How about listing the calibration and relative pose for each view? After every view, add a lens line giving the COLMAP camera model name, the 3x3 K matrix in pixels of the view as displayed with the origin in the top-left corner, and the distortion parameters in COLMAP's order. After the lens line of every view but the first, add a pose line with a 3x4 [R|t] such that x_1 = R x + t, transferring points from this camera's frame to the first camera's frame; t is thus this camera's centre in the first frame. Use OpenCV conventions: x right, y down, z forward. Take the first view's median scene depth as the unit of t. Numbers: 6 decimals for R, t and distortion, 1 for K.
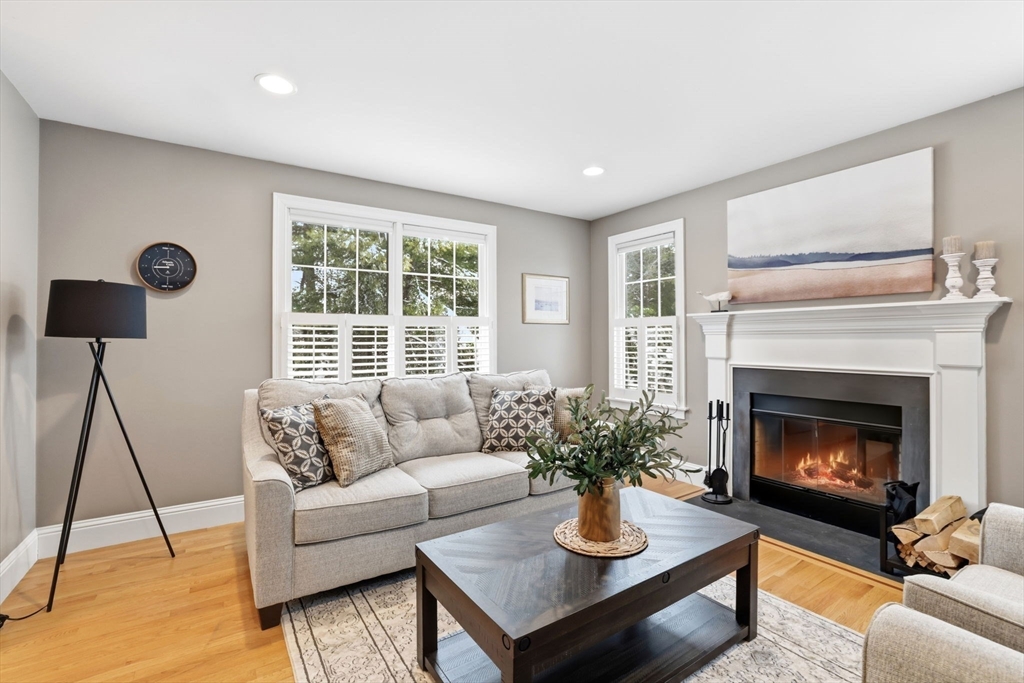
lens RADIAL K [[447.4, 0, 510.6], [0, 447.4, 336.9], [0, 0, 1]] dist [-0.011966, 0.000624]
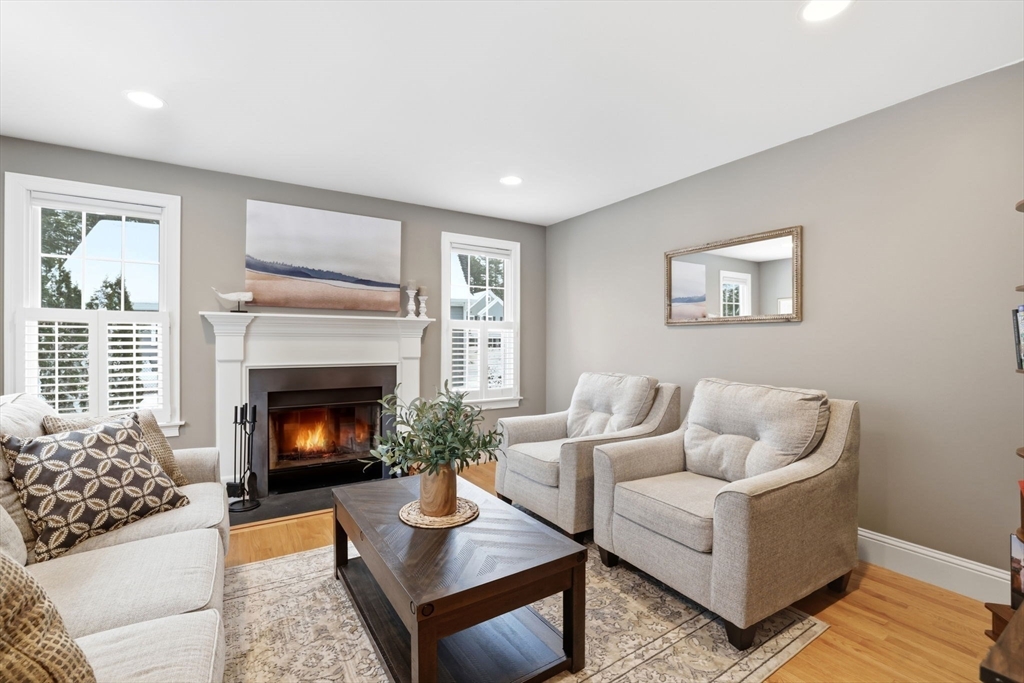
lens RADIAL K [[447.4, 0, 506.0], [0, 447.4, 345.1], [0, 0, 1]] dist [-0.011966, 0.000624]
pose [[0.048848, -0.005548, 0.998791, -0.513878], [-0.008579, 0.999945, 0.005974, 0.004107], [-0.998769, -0.008860, 0.048798, 0.425493]]
